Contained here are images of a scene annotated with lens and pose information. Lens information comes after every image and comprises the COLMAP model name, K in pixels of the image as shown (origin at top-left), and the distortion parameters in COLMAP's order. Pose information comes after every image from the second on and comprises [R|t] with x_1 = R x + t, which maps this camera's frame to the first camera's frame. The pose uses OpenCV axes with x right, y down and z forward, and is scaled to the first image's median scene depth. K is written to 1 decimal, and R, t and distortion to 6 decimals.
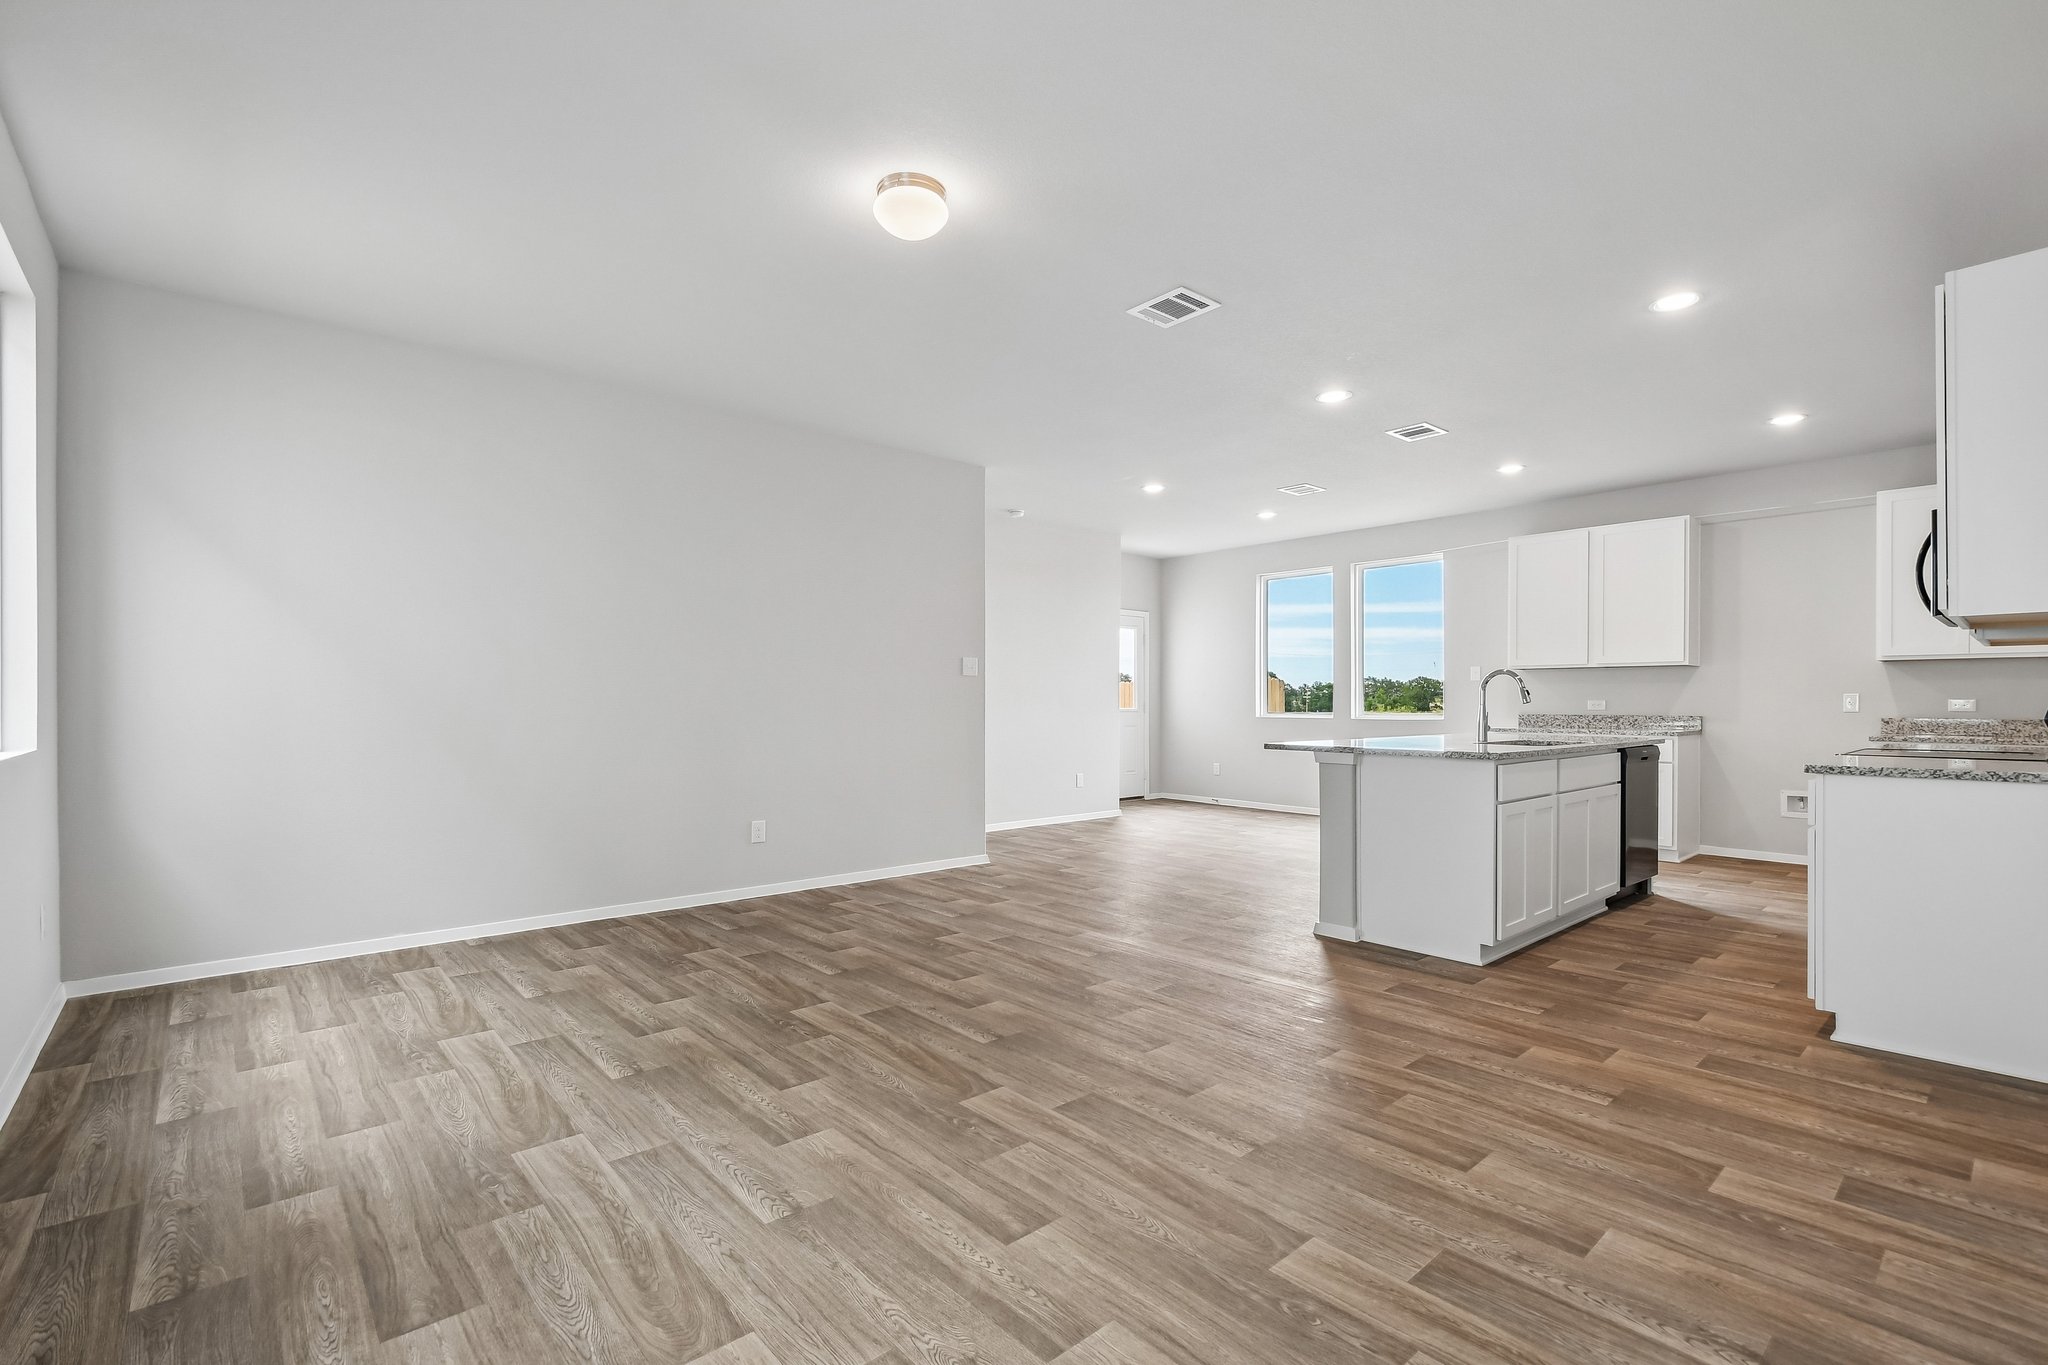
lens RADIAL K [[914.5, 0, 1039.0], [0, 914.5, 699.8], [0, 0, 1]] dist [0.000084, -0.000249]
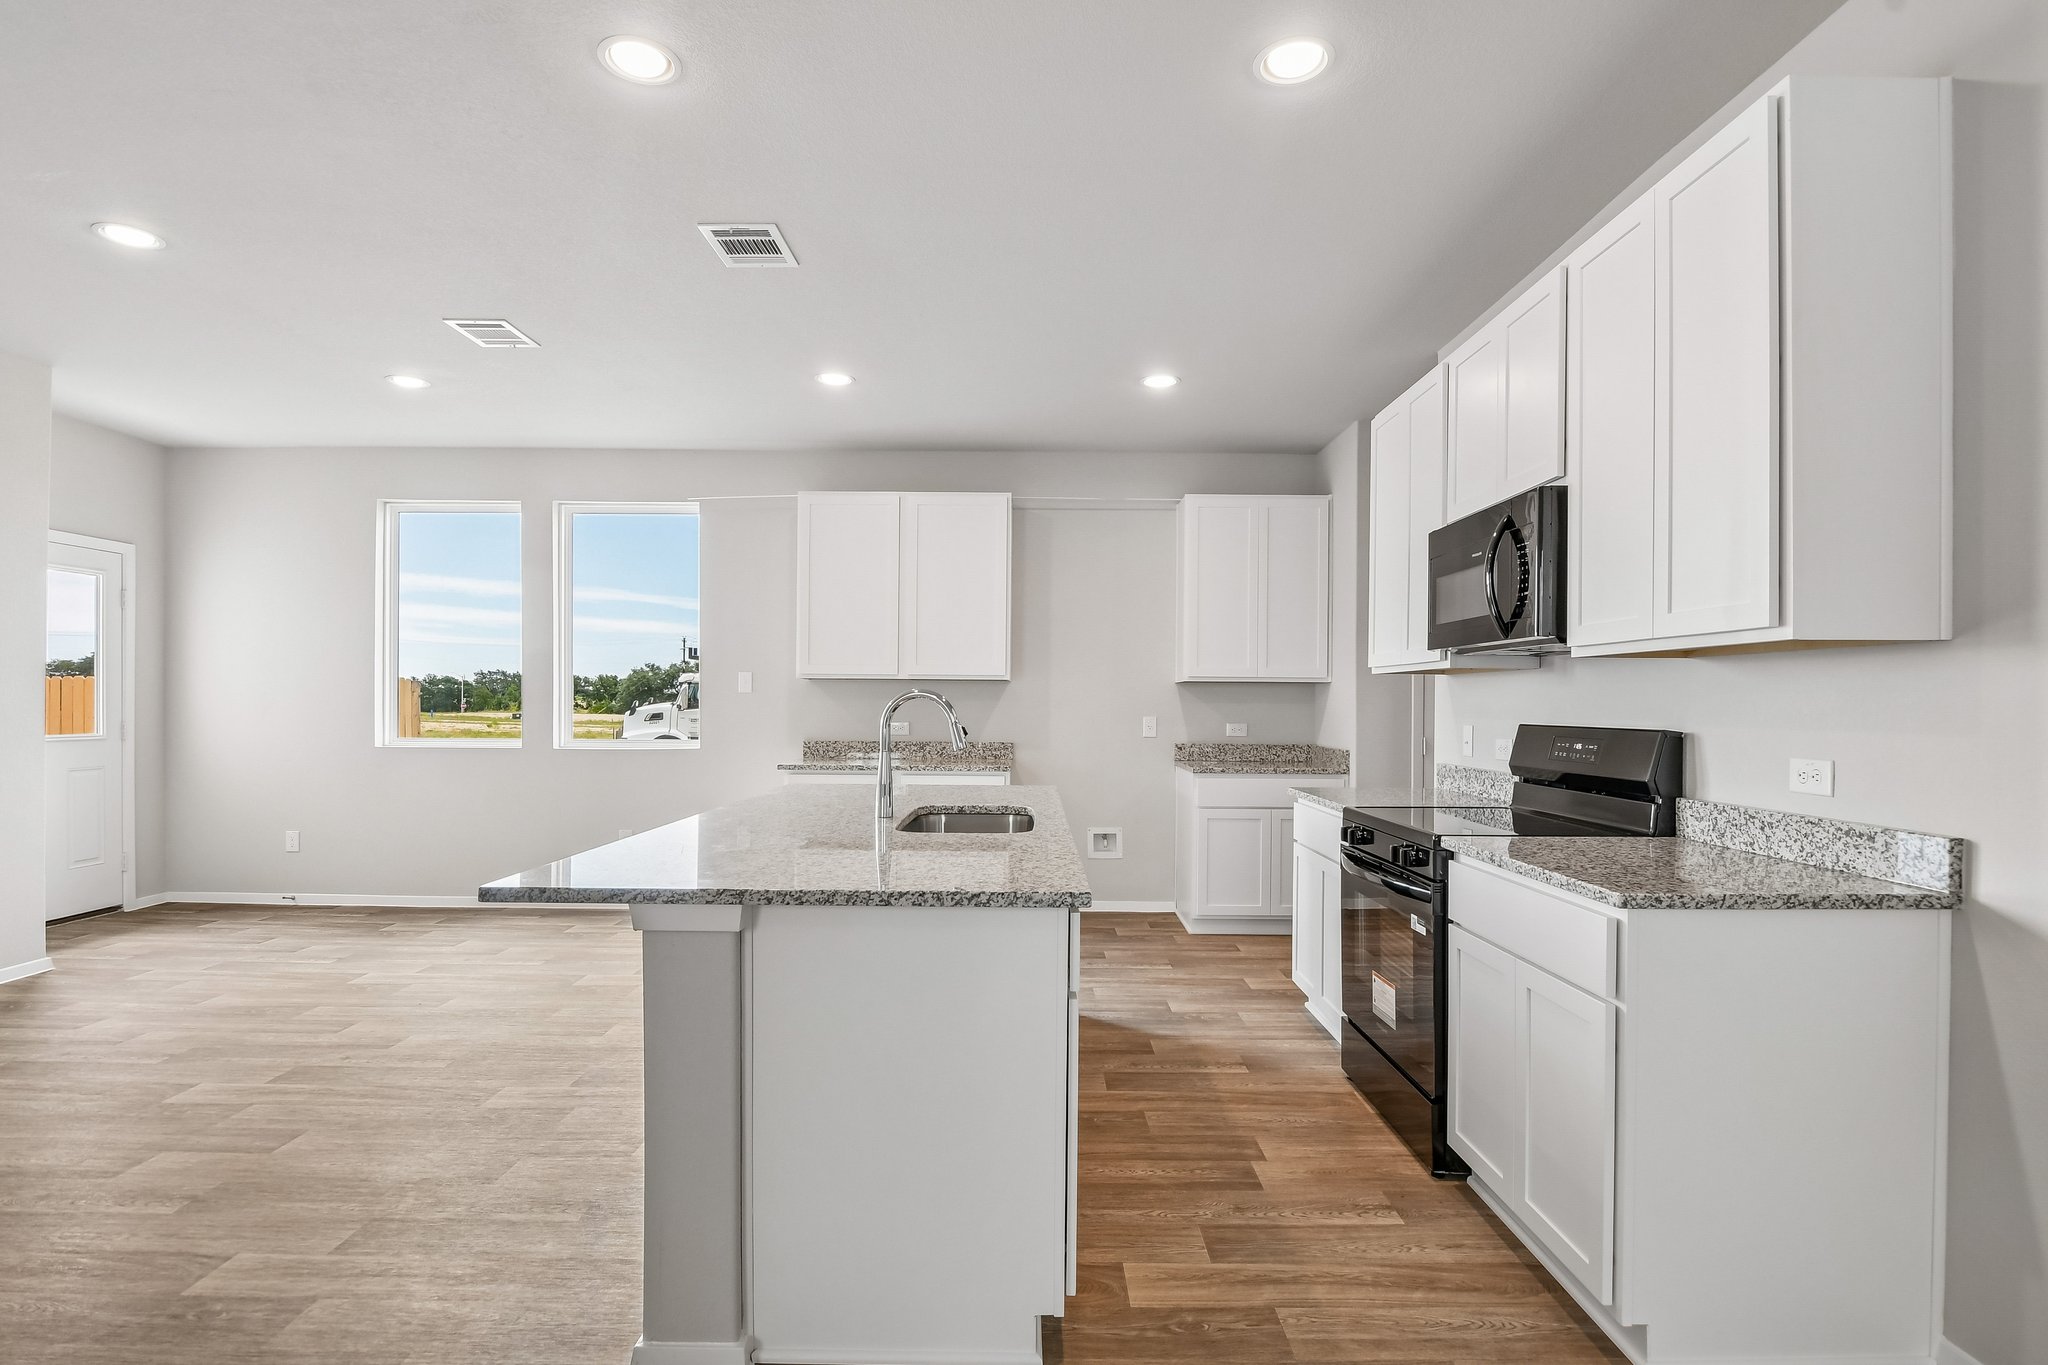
lens RADIAL K [[1015.1, 0, 1024.4], [0, 1015.1, 707.8], [0, 0, 1]] dist [0.000734, -0.009648]
pose [[0.678470, 0.001265, 0.734627, 0.051226], [-0.007969, 0.999952, 0.005638, -0.014518], [-0.734585, -0.009679, 0.678448, 0.299785]]
